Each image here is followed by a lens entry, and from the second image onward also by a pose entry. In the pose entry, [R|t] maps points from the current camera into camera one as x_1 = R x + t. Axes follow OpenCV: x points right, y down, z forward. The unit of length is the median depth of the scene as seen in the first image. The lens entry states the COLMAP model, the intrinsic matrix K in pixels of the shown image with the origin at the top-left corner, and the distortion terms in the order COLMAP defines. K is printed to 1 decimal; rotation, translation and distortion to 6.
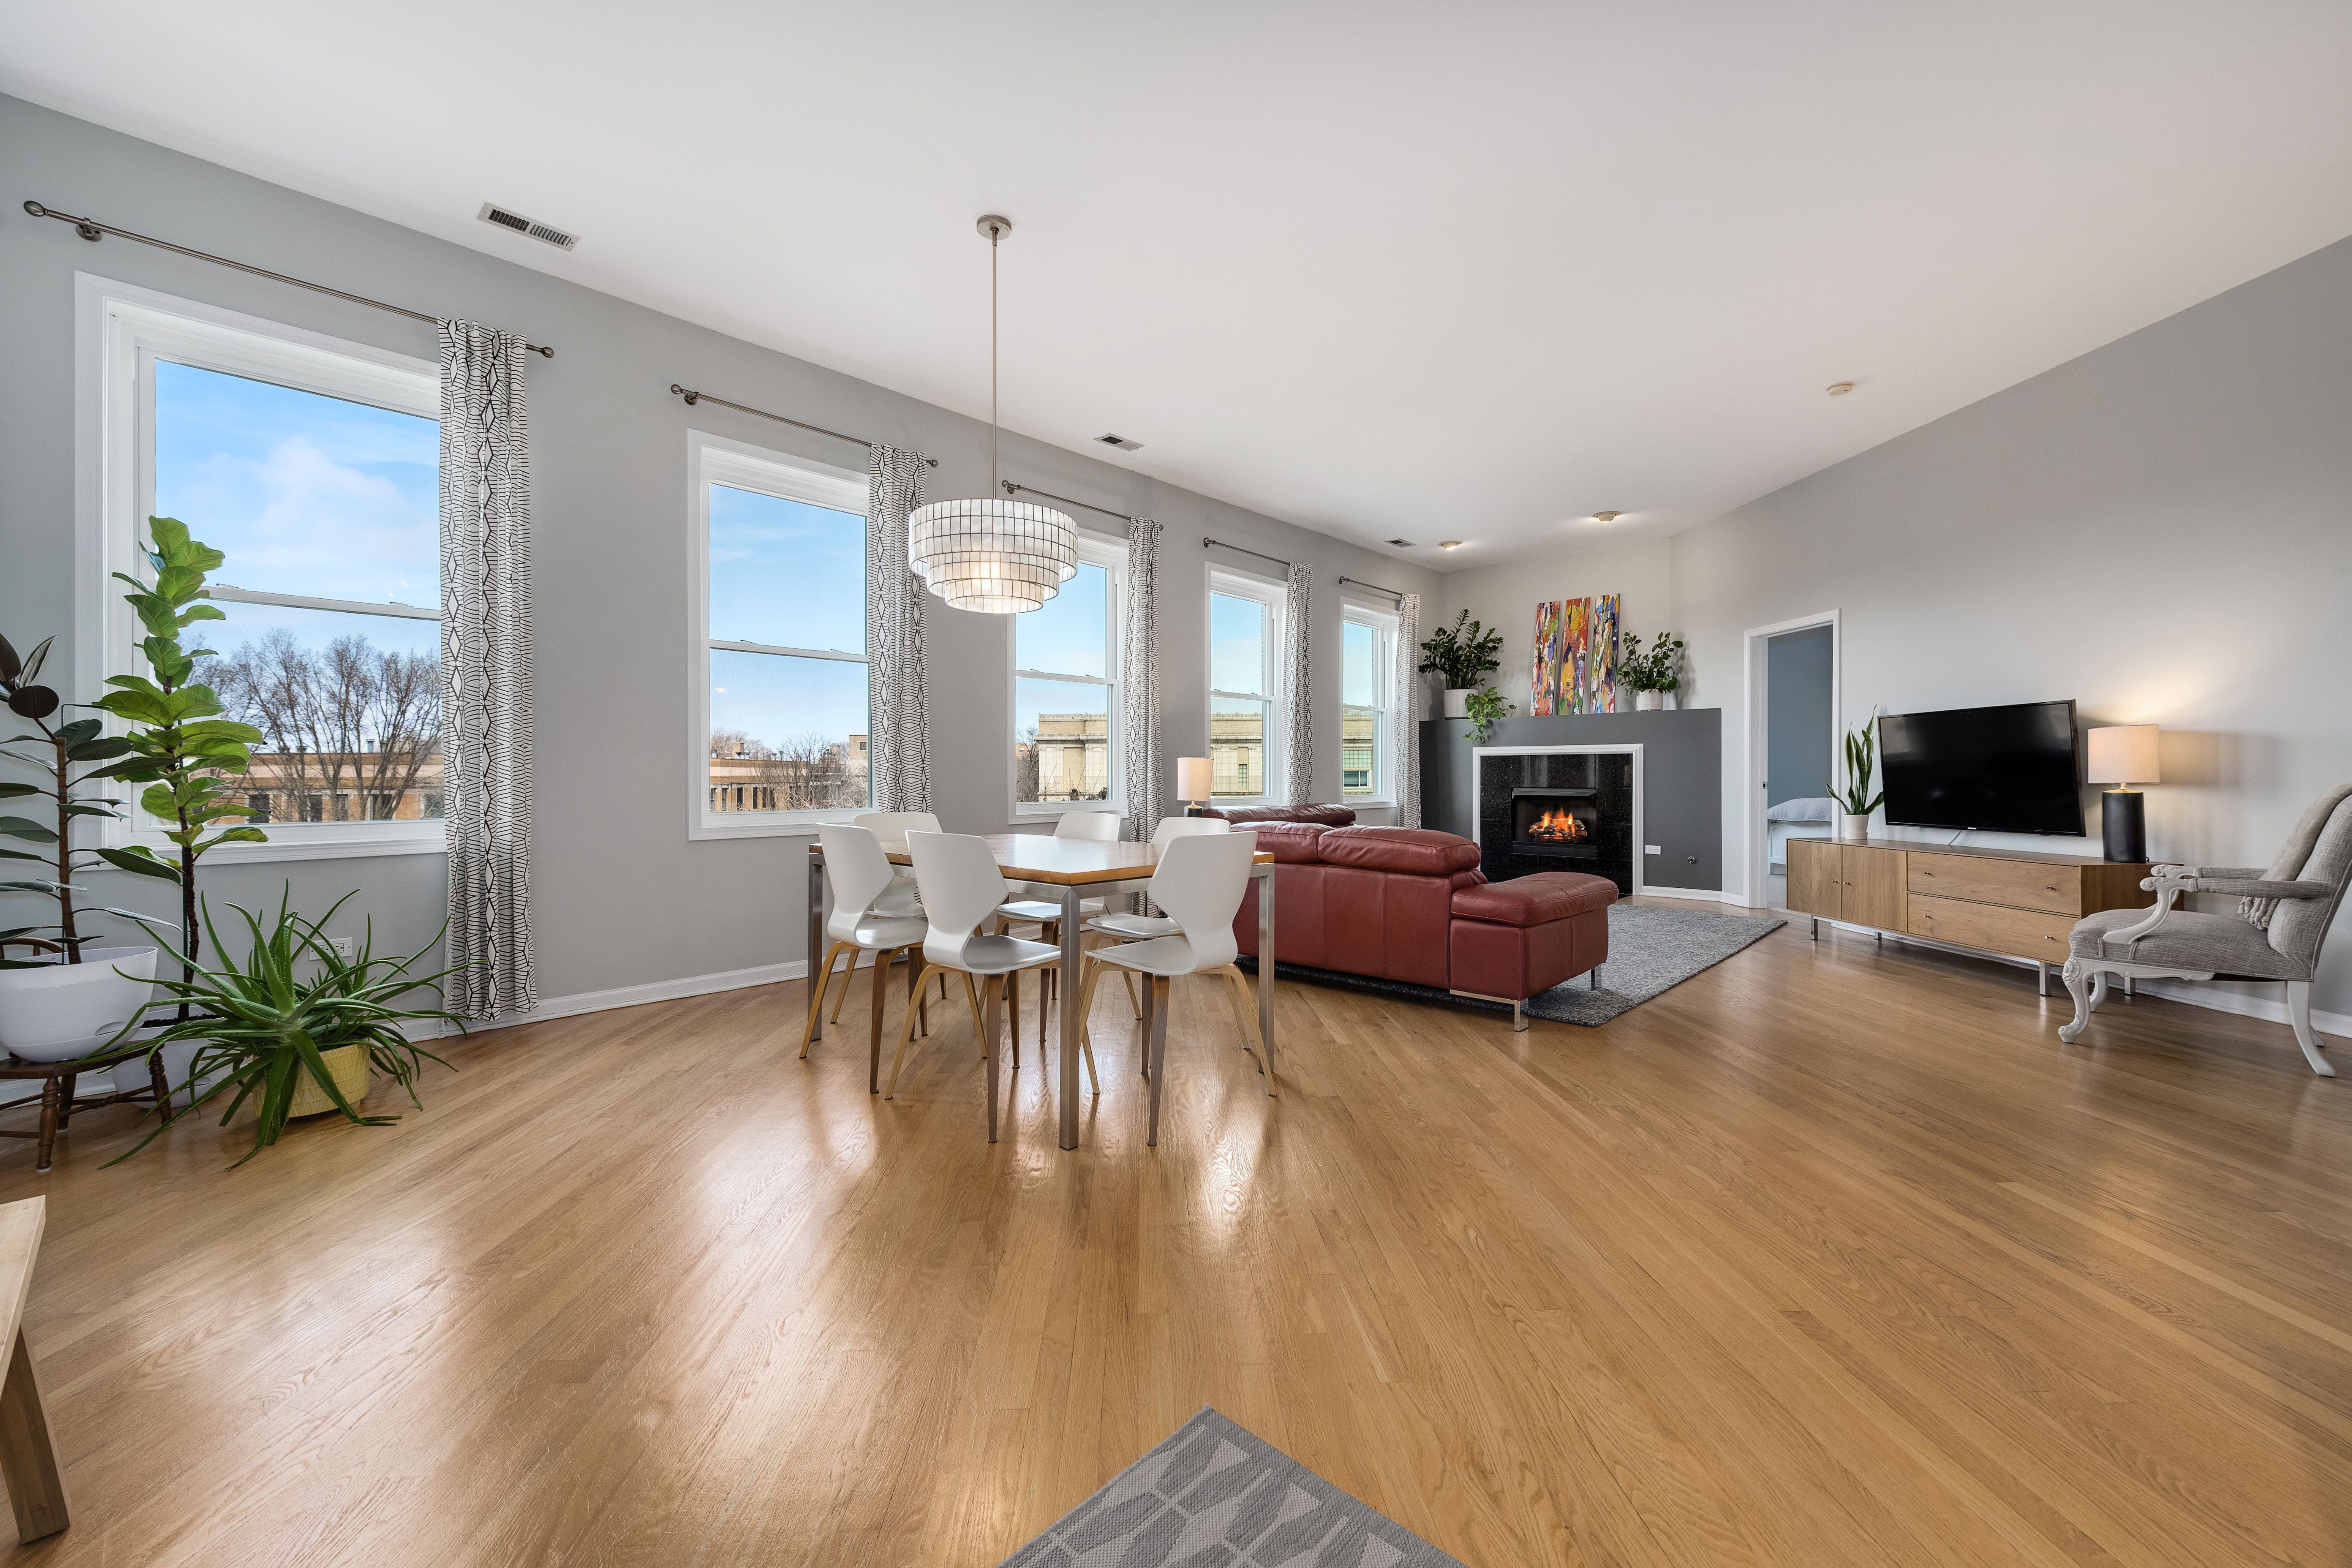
lens RADIAL K [[929.3, 0, 1163.7], [0, 929.3, 774.5], [0, 0, 1]] dist [-0.002120, 0.000061]
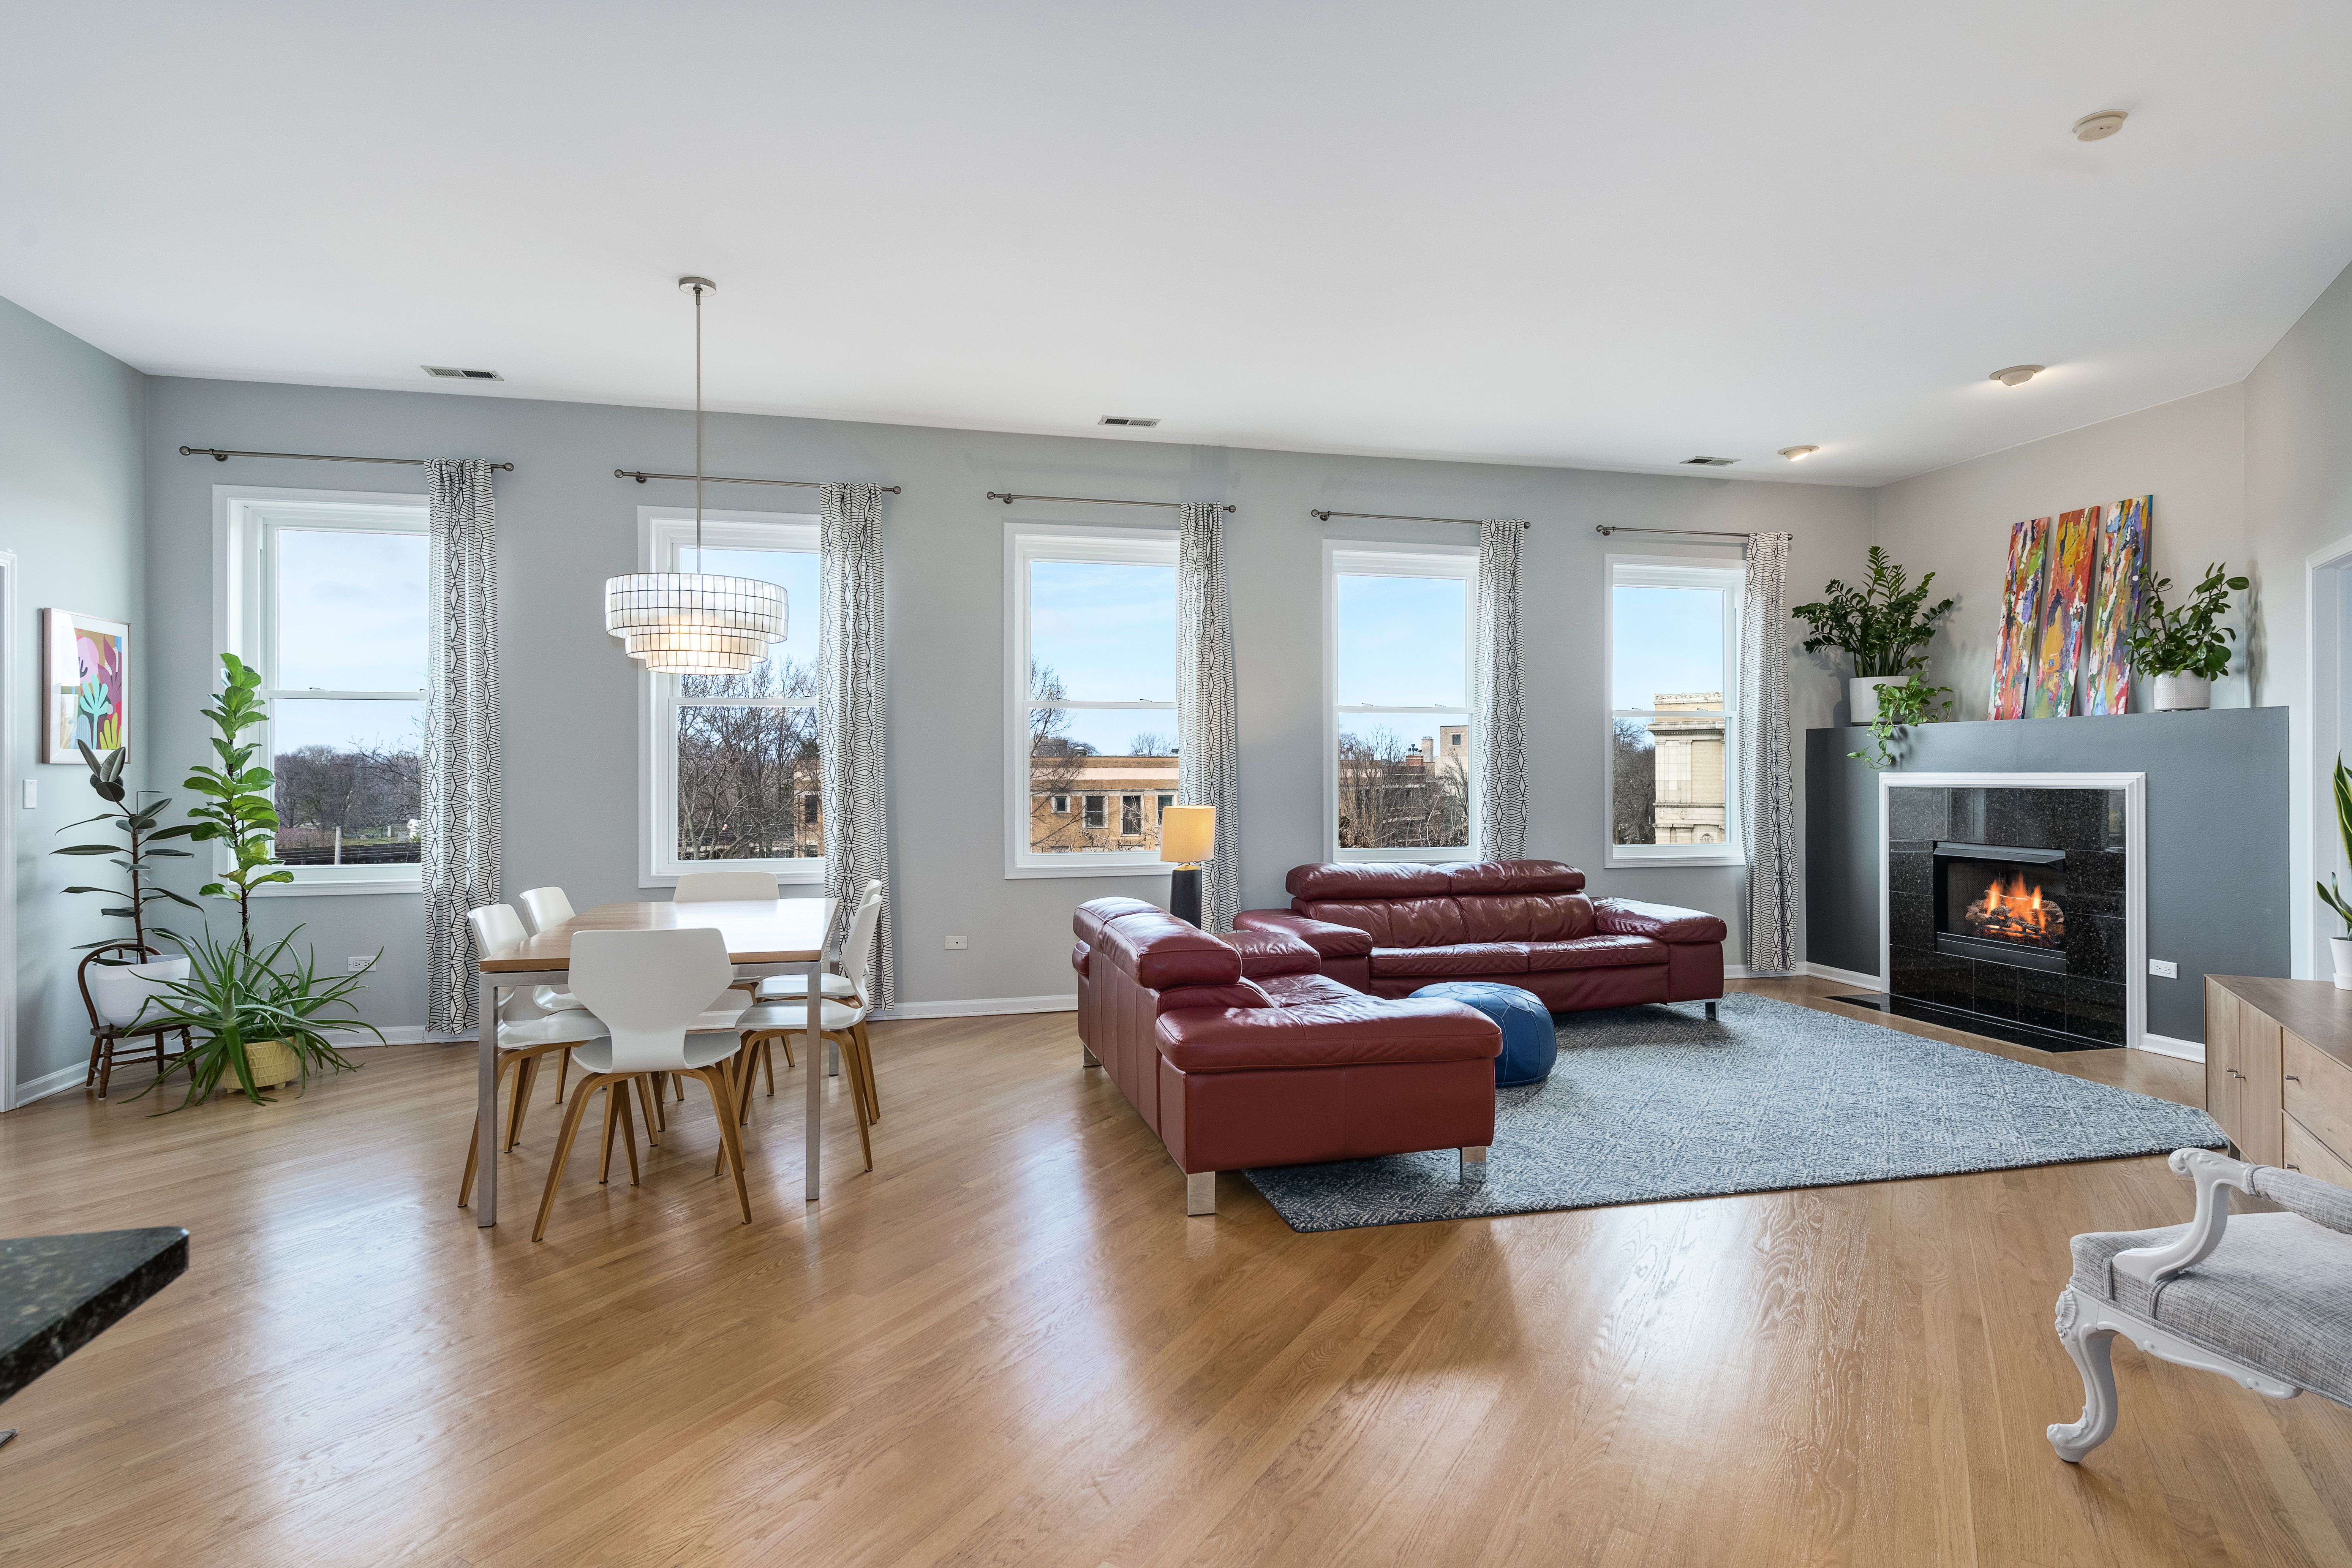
lens RADIAL K [[1203.7, 0, 1161.6], [0, 1203.7, 766.3], [0, 0, 1]] dist [0.000198, 0.002042]
pose [[0.835996, -0.004719, -0.548715, 0.422318], [0.002016, 0.999983, -0.005527, -0.033928], [0.548732, 0.003515, 0.835991, 0.091332]]
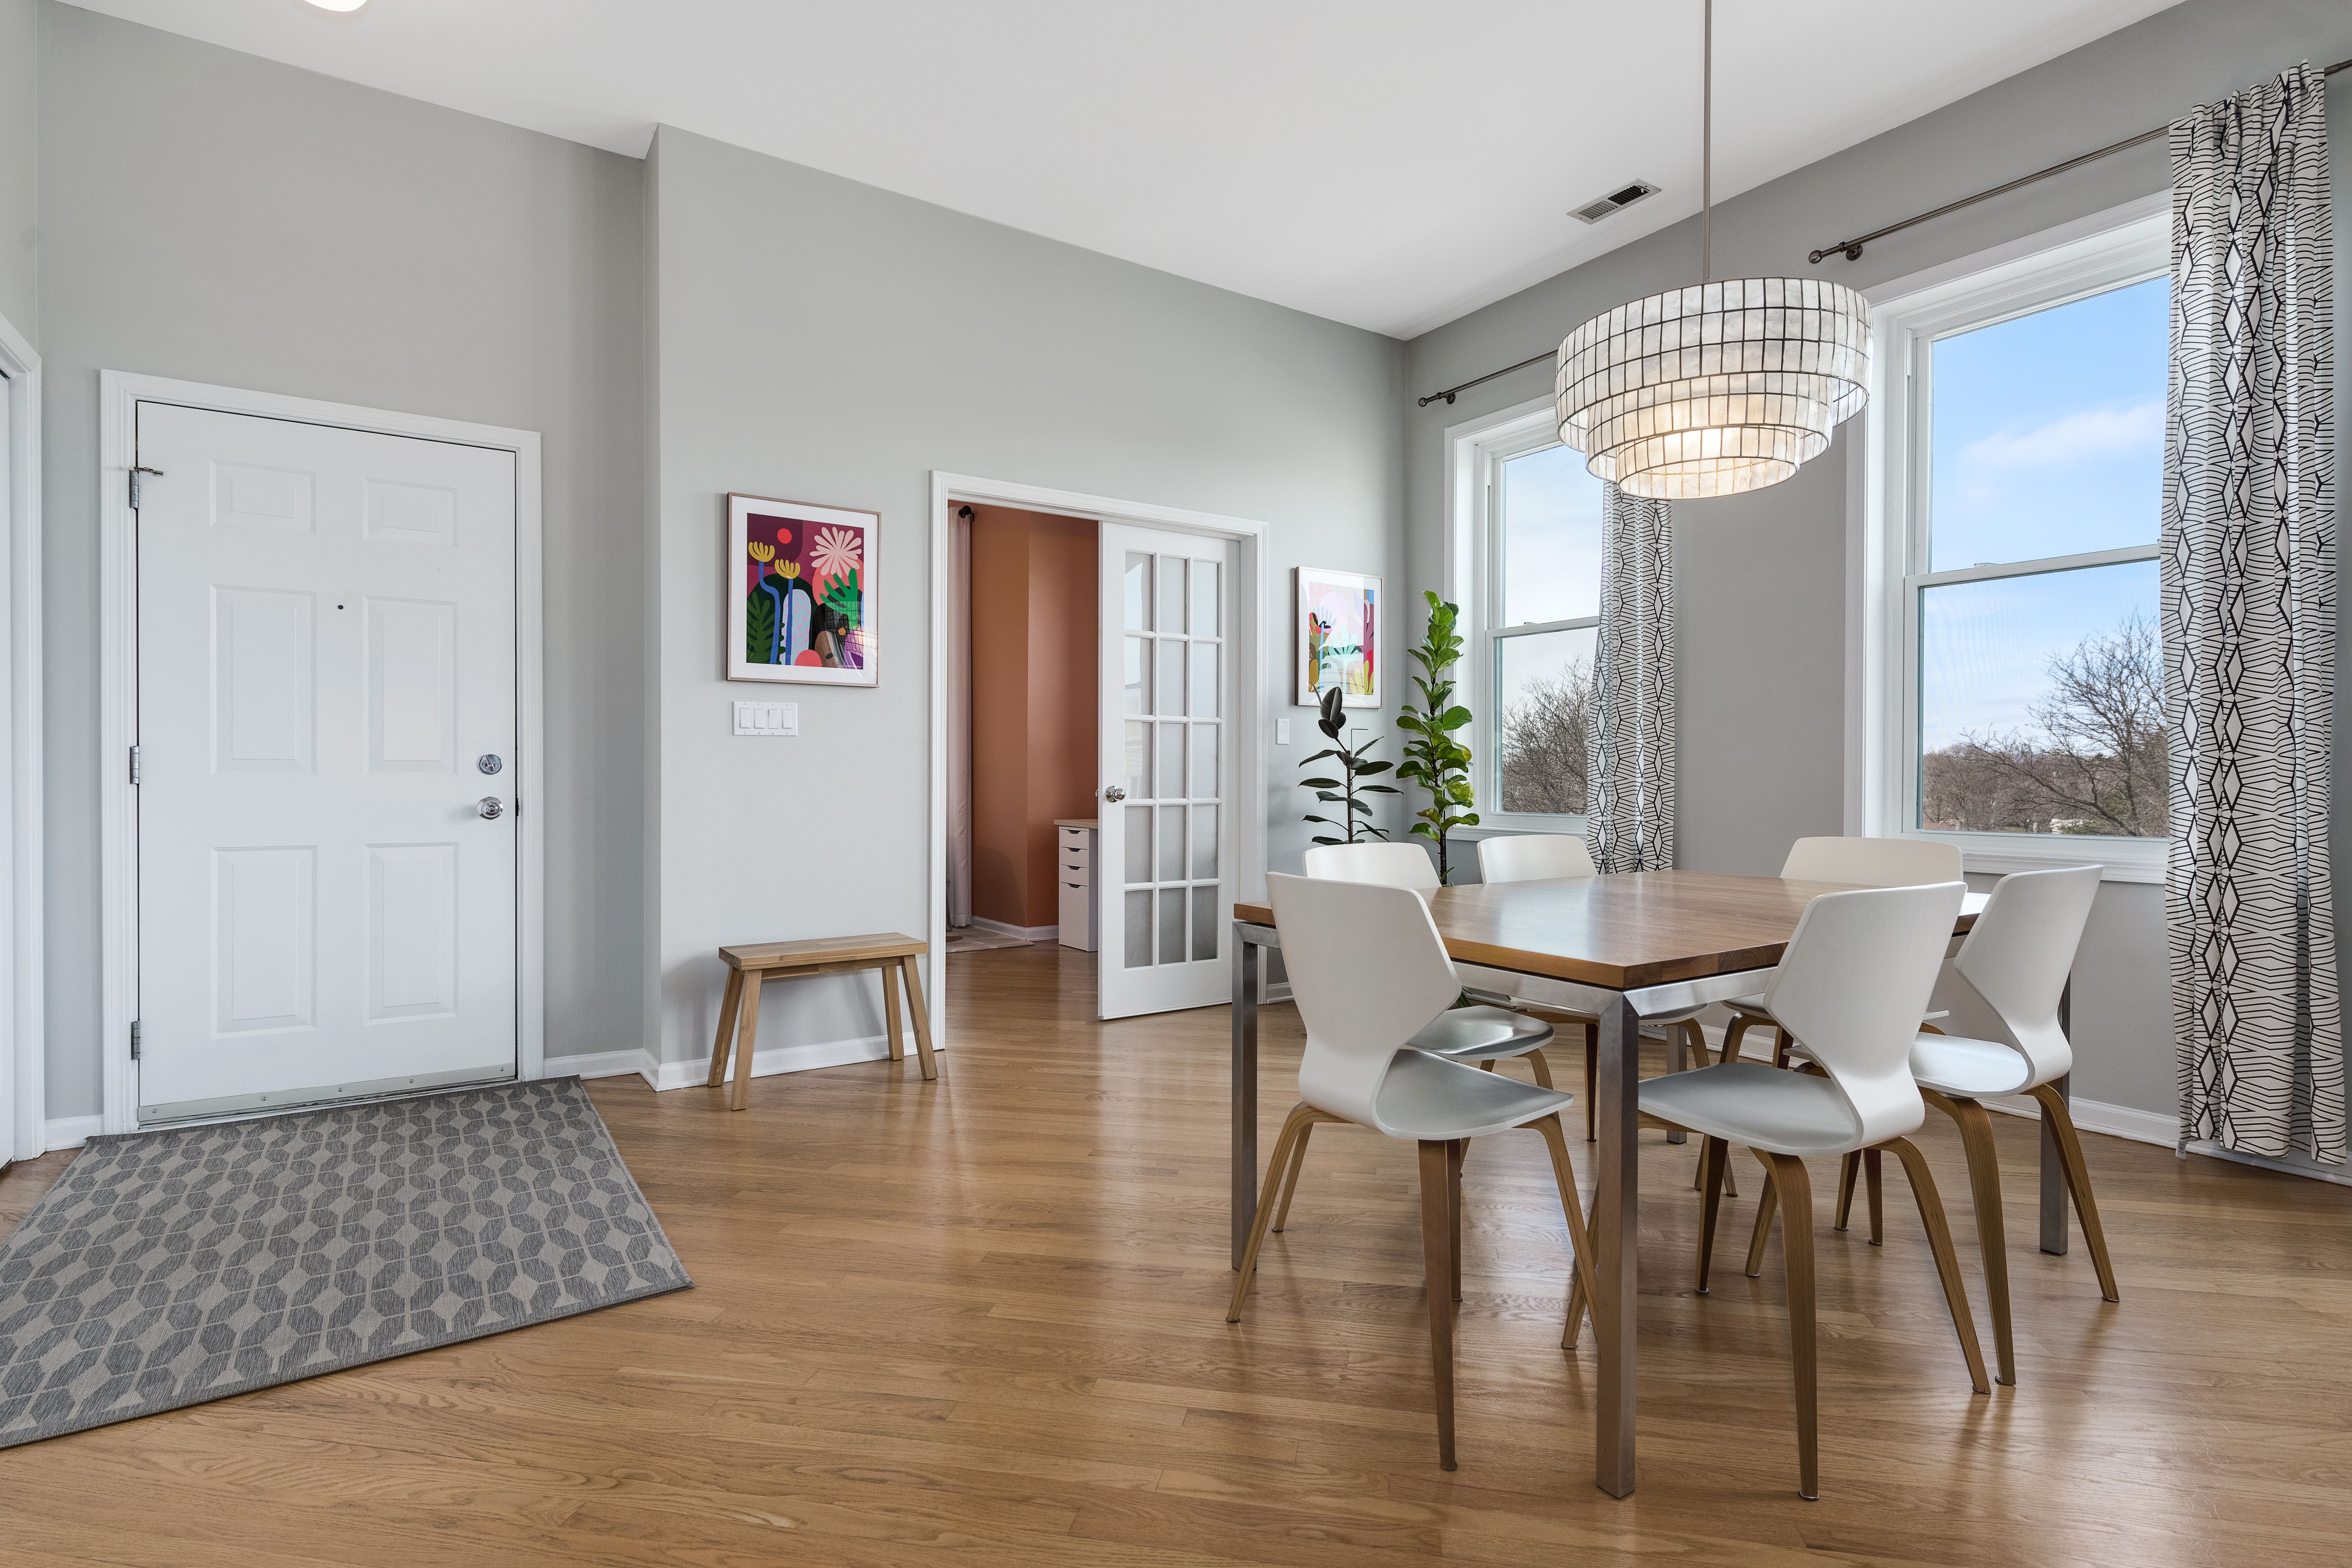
lens RADIAL K [[1169.2, 0, 1174.8], [0, 1169.2, 779.6], [0, 0, 1]] dist [-0.000125, 0.000042]
pose [[-0.226452, 0.003785, -0.974015, 0.275511], [-0.001940, 0.999989, 0.004337, 0.000960], [0.974021, 0.002872, -0.226442, 0.384684]]
